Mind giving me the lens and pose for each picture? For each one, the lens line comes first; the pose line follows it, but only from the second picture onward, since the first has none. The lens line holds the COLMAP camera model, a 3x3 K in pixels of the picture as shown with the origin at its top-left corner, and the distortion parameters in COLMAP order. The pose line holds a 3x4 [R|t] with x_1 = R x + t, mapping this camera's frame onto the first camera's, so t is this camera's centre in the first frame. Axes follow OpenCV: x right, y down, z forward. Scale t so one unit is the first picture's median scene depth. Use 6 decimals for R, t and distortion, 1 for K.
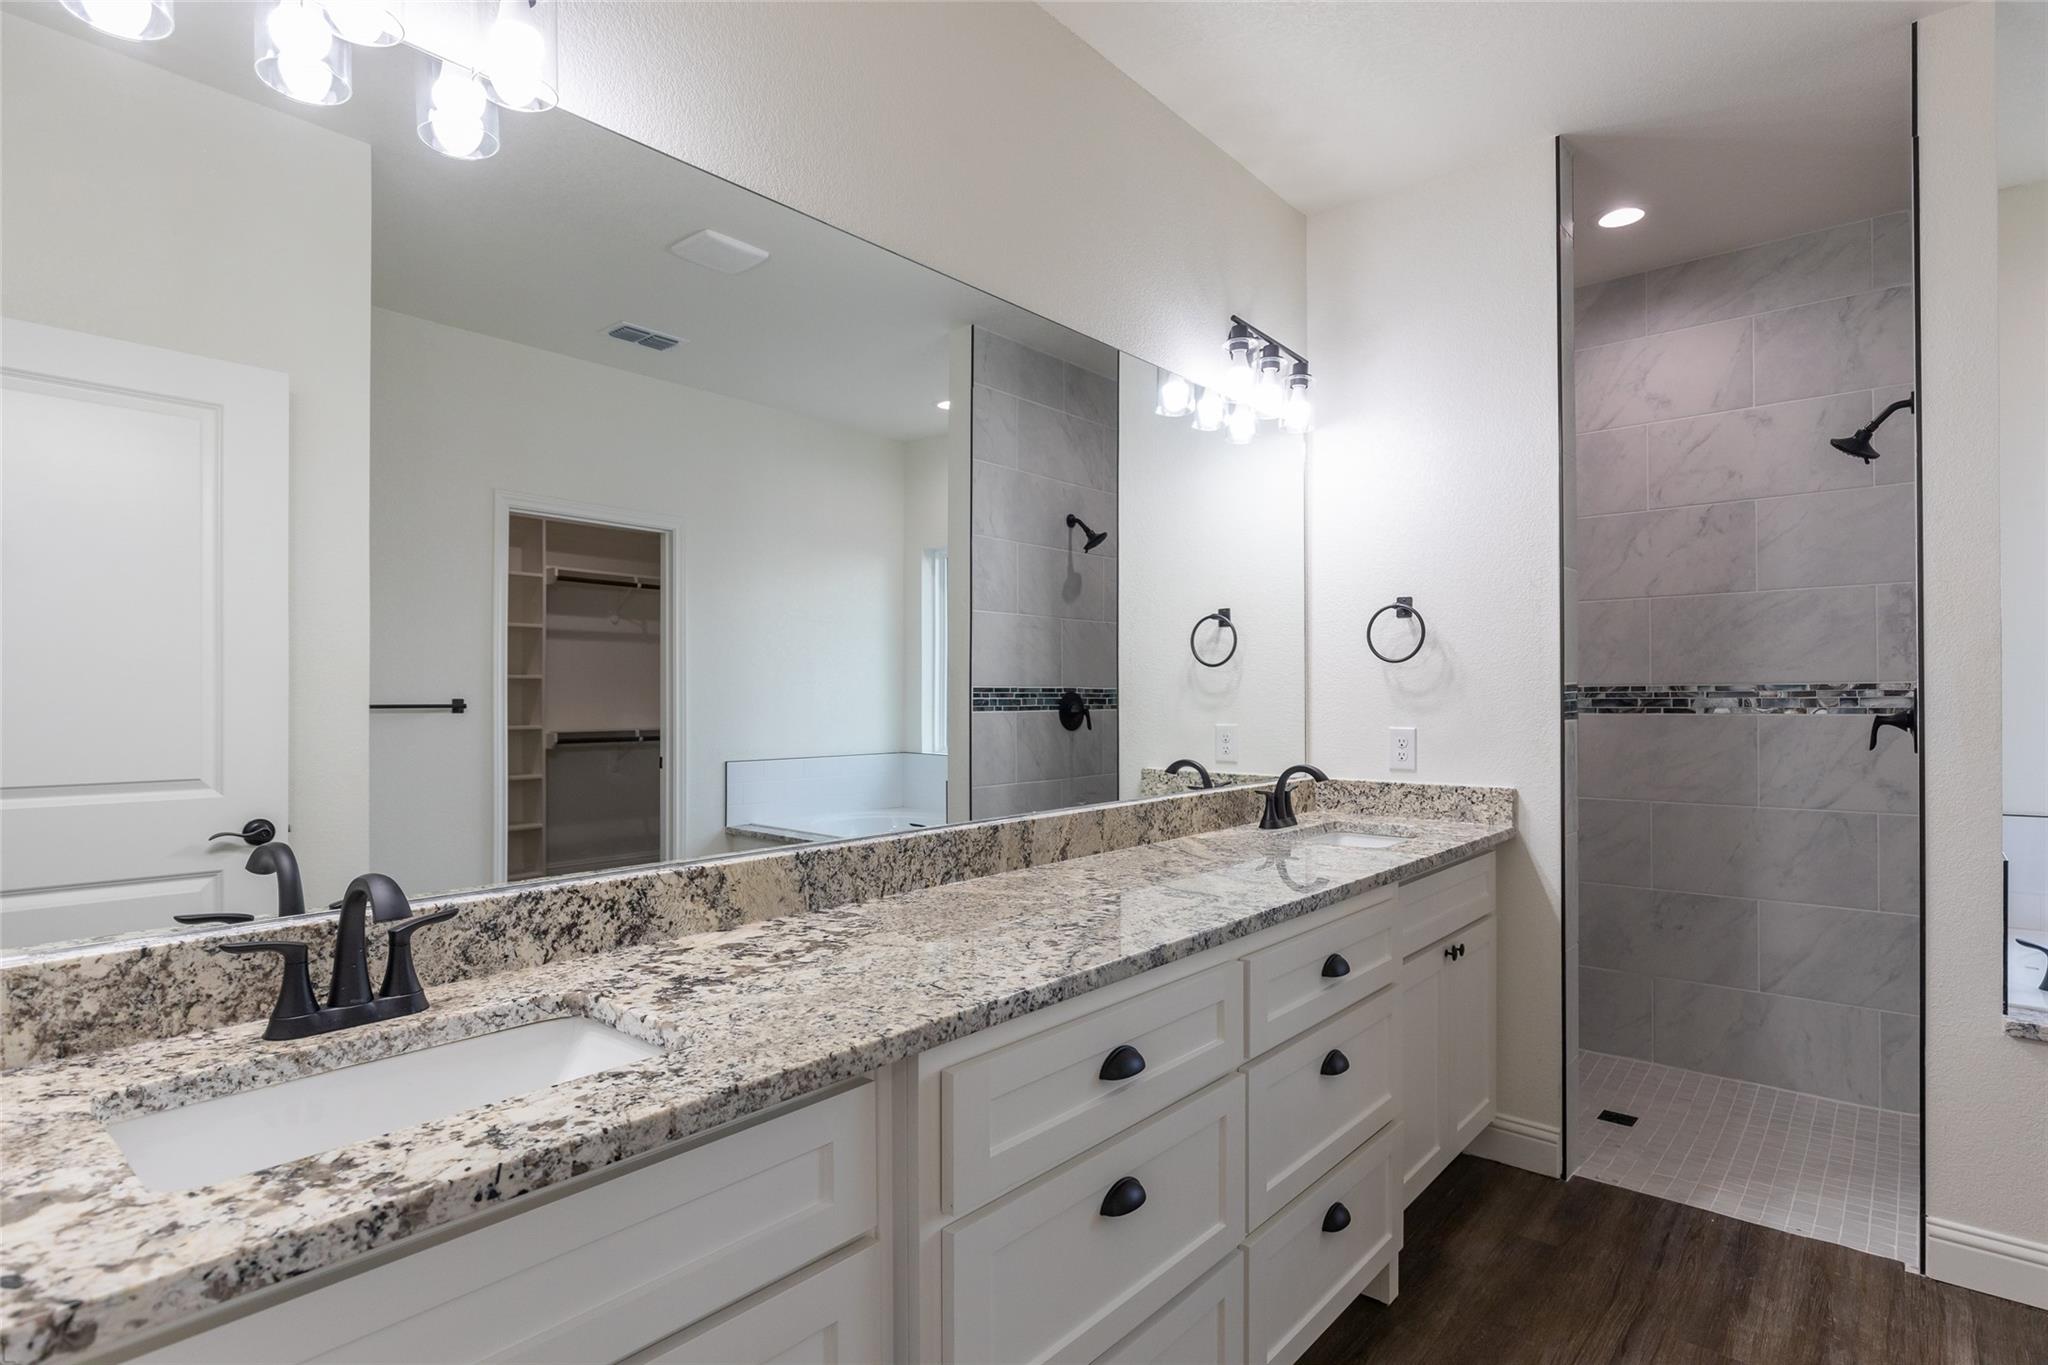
lens RADIAL K [[1036.4, 0, 1014.7], [0, 1036.4, 691.0], [0, 0, 1]] dist [-0.000654, 0.000001]
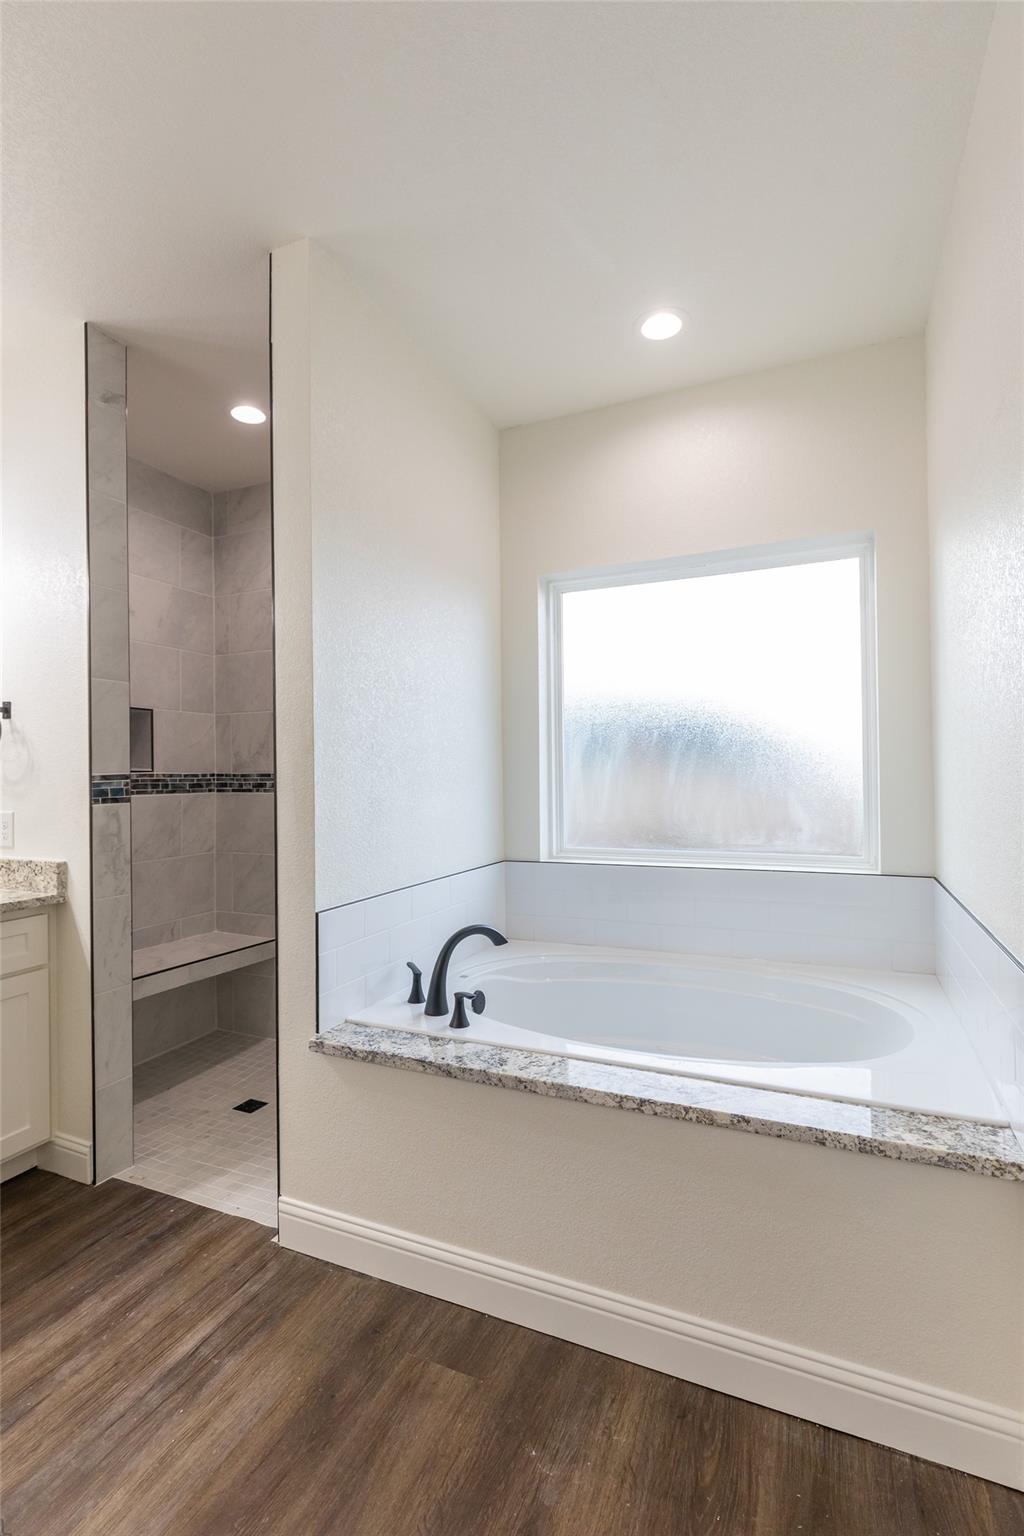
lens RADIAL K [[687.3, 0, 503.5], [0, 687.3, 766.6], [0, 0, 1]] dist [0.002823, 0.000336]
pose [[0.963634, -0.005891, 0.267162, 0.688199], [0.007133, 0.999968, -0.003677, -0.008746], [-0.267132, 0.005449, 0.963645, 0.084038]]
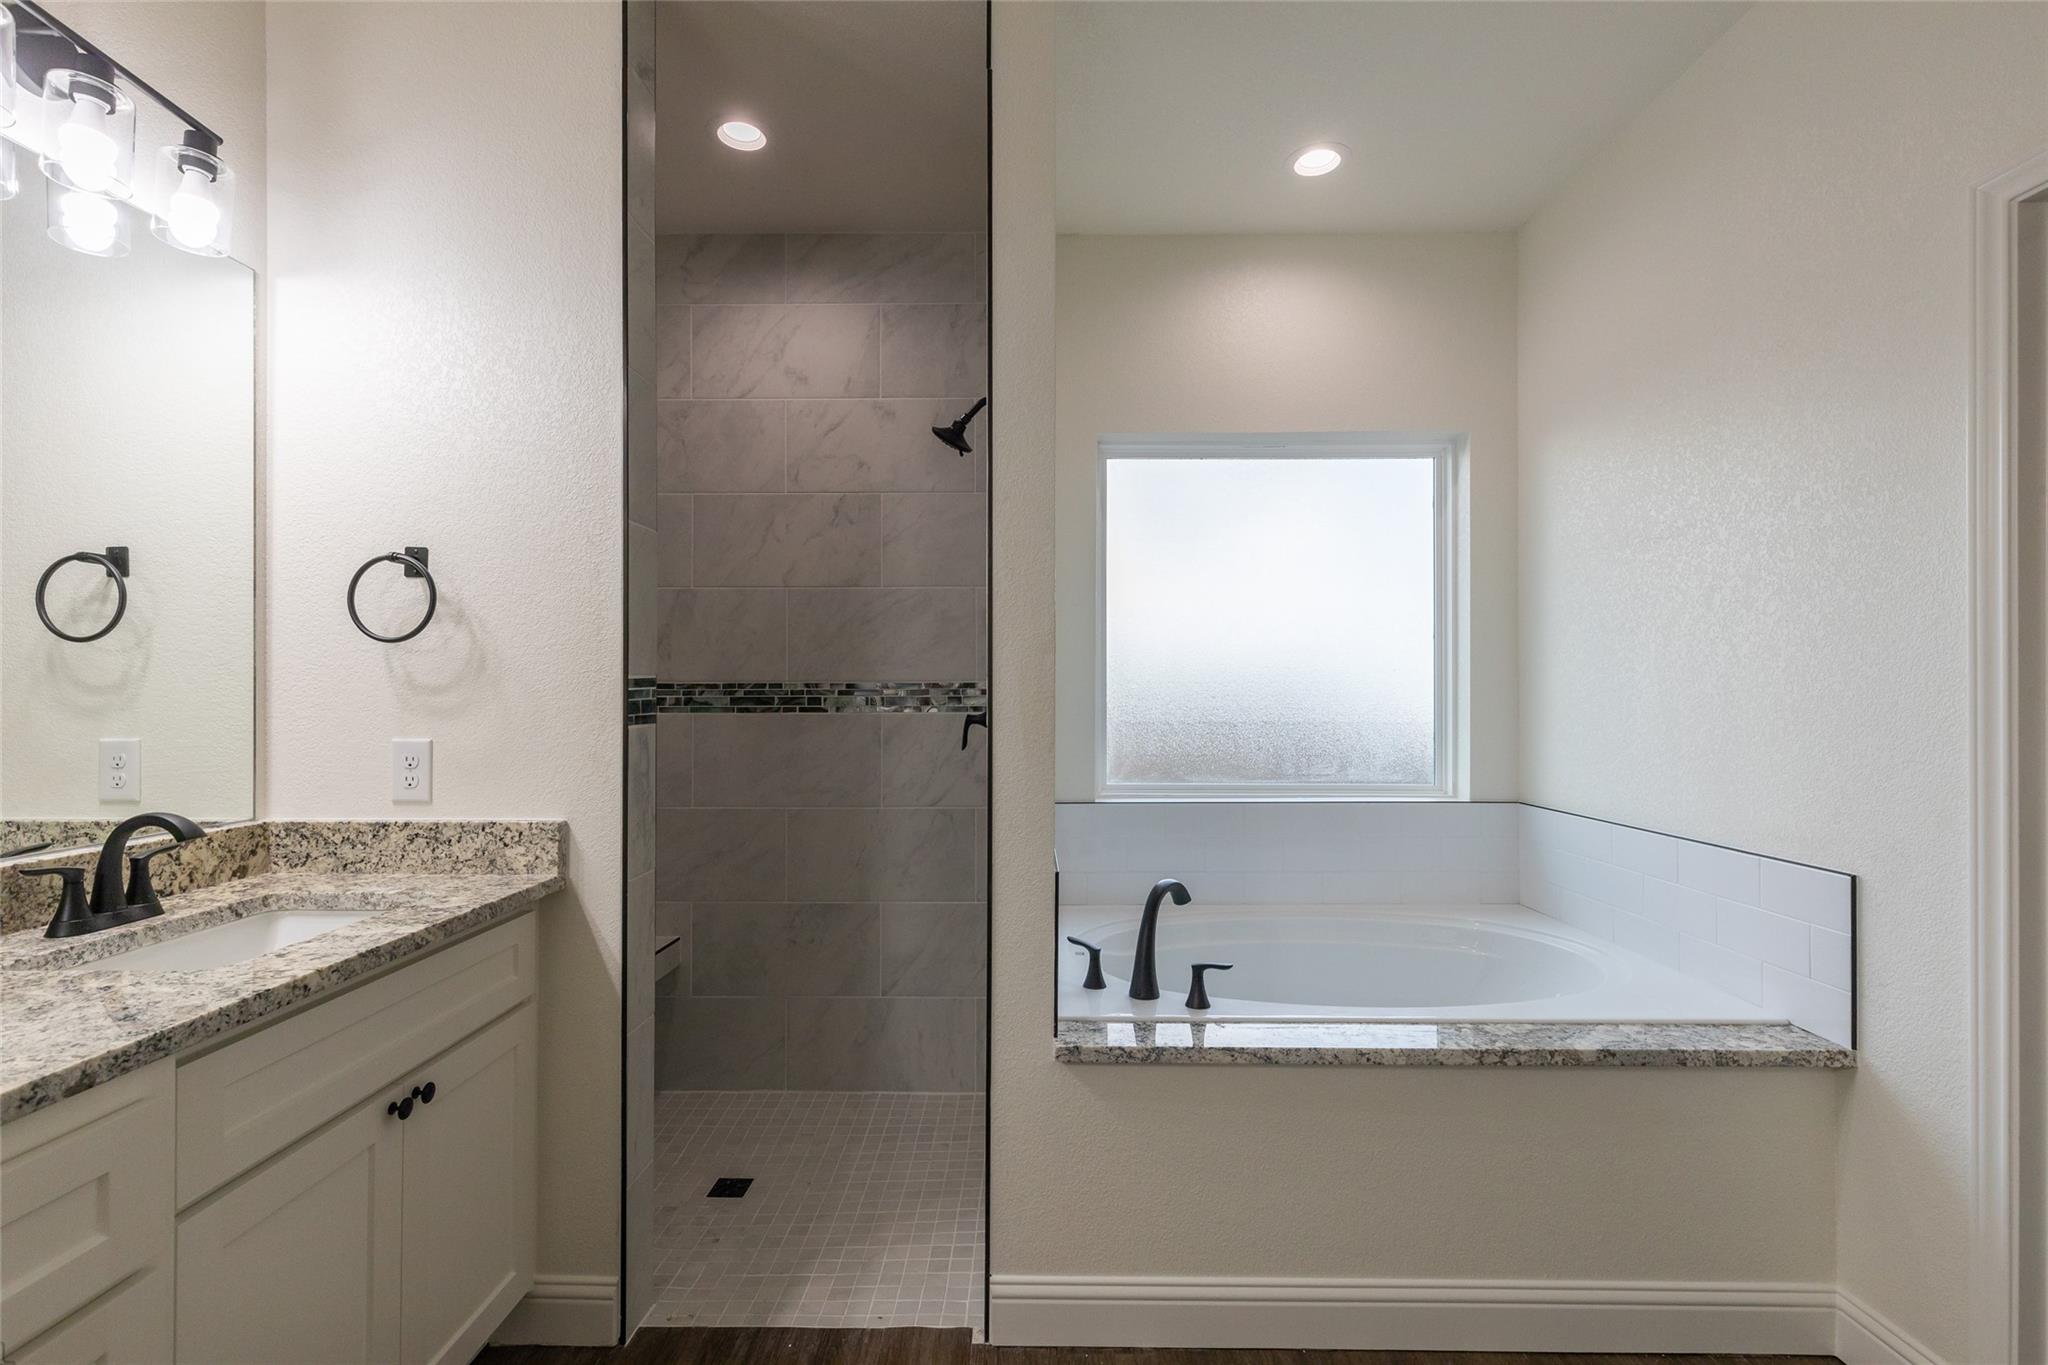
lens RADIAL K [[931.7, 0, 995.4], [0, 931.7, 687.0], [0, 0, 1]] dist [0.003862, -0.000224]
pose [[0.780424, 0.008057, 0.625198, 0.279889], [-0.007079, 0.999967, -0.004050, 0.000888], [-0.625210, -0.001265, 0.780456, 0.274642]]
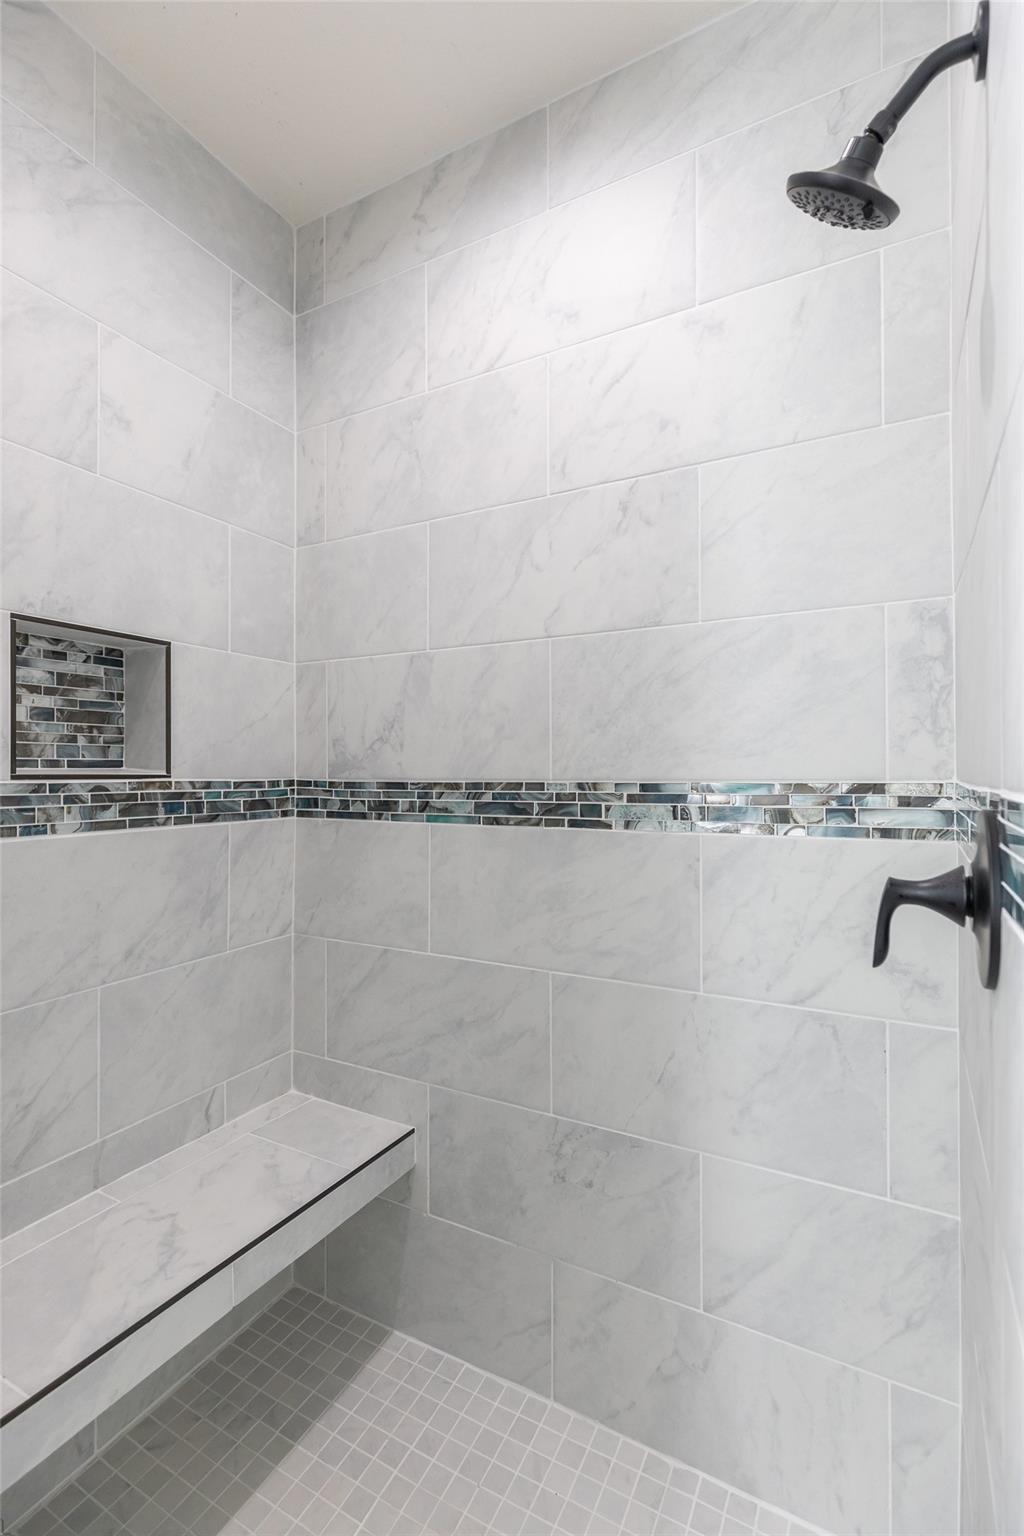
lens RADIAL K [[675.9, 0, 467.4], [0, 675.9, 766.2], [0, 0, 1]] dist [0.002372, -0.000342]
pose [[0.989242, 0.003754, 0.146237, 0.593804], [-0.003635, 0.999993, -0.001084, -0.016019], [-0.146240, 0.000541, 0.989249, 0.718378]]
